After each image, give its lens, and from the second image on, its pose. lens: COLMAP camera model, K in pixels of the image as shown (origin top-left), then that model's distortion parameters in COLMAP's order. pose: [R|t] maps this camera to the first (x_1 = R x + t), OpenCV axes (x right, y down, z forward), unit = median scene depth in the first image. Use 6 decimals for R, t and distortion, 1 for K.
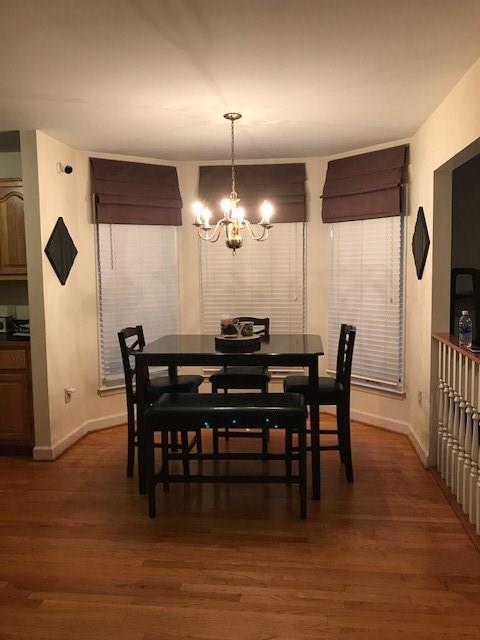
lens RADIAL K [[530.2, 0, 253.6], [0, 530.2, 316.3], [0, 0, 1]] dist [0.061970, -0.088533]
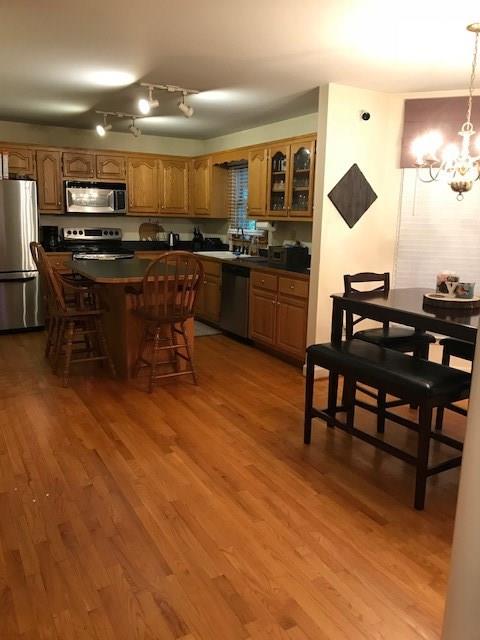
lens RADIAL K [[530.2, 0, 244.8], [0, 530.2, 319.2], [0, 0, 1]] dist [0.061970, -0.088533]
pose [[0.579897, 0.187985, -0.792705, 0.470621], [-0.110020, 0.982171, 0.152432, -0.021051], [0.807227, -0.001182, 0.590240, 0.221032]]
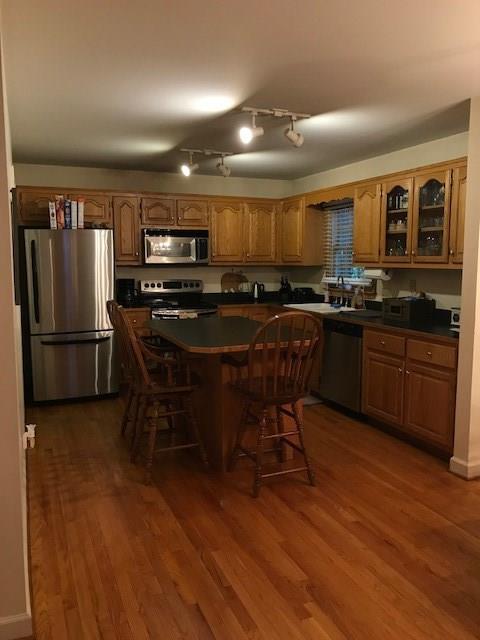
lens RADIAL K [[530.2, 0, 239.1], [0, 530.2, 319.5], [0, 0, 1]] dist [0.061970, -0.088533]
pose [[0.482037, 0.118809, -0.868058, 0.184759], [-0.093915, 0.992061, 0.083630, -0.027308], [0.871103, 0.041211, 0.489368, 0.269515]]
